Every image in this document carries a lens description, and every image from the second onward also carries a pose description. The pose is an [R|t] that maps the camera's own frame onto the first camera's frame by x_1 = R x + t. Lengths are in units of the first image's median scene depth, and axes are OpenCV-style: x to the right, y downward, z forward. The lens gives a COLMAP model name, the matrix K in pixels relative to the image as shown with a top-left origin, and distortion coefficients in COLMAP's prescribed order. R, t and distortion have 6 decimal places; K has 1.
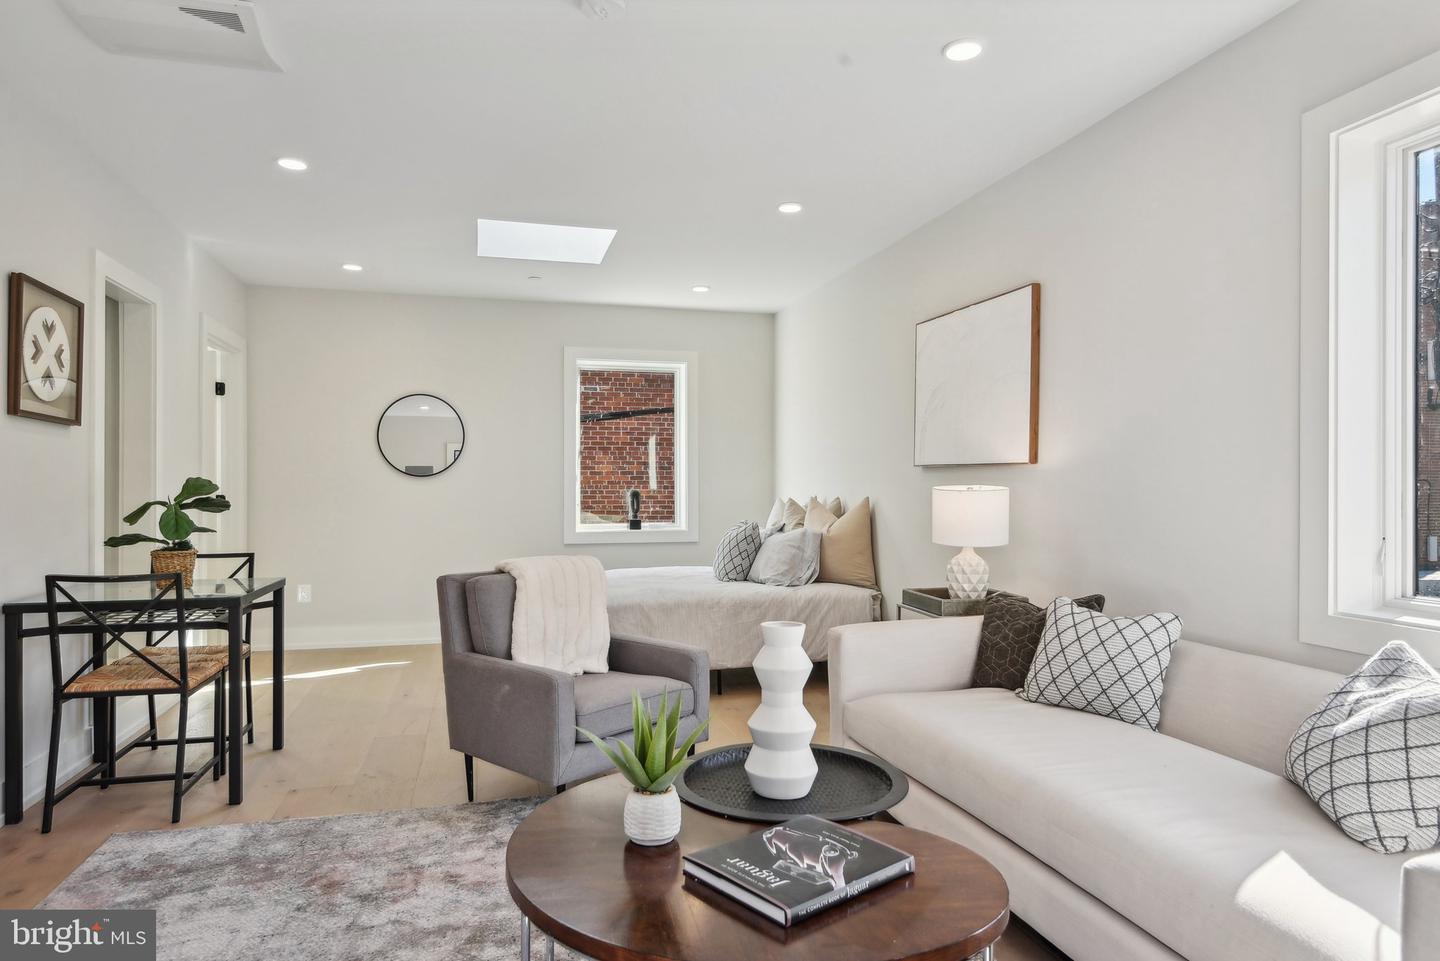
lens RADIAL K [[872.0, 0, 720.0], [0, 872.0, 480.5], [0, 0, 1]] dist [0.004732, 0.001230]
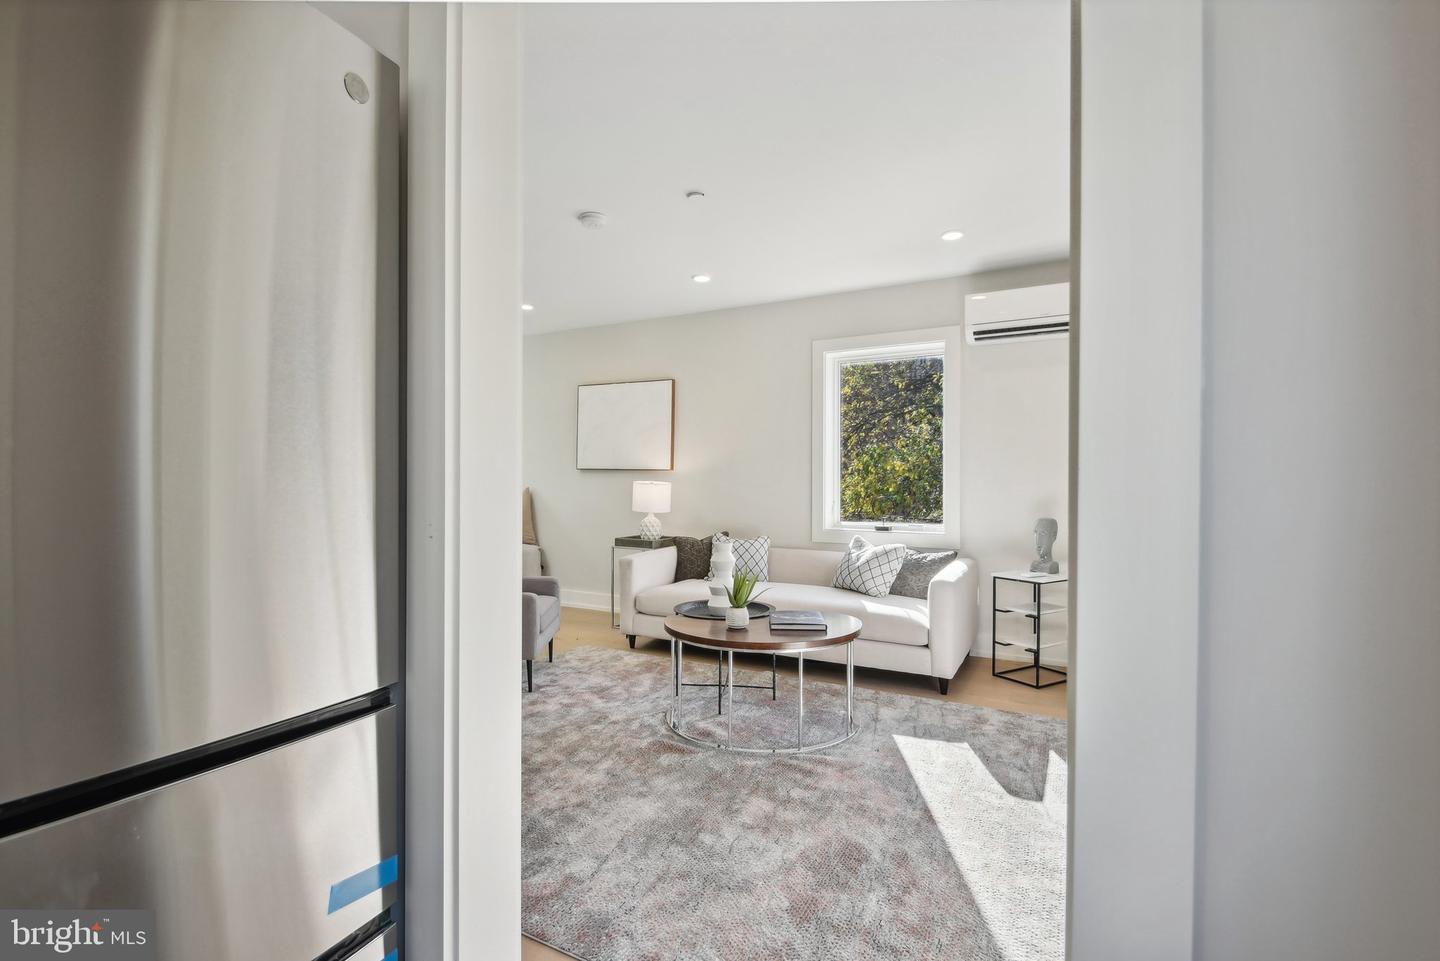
lens RADIAL K [[667.9, 0, 720.4], [0, 667.9, 466.8], [0, 0, 1]] dist [0.000926, 0.000183]
pose [[0.699501, 0.011315, 0.714542, -0.720085], [-0.007460, 0.999936, -0.008532, -0.016261], [-0.714592, 0.000638, 0.699541, -0.154353]]
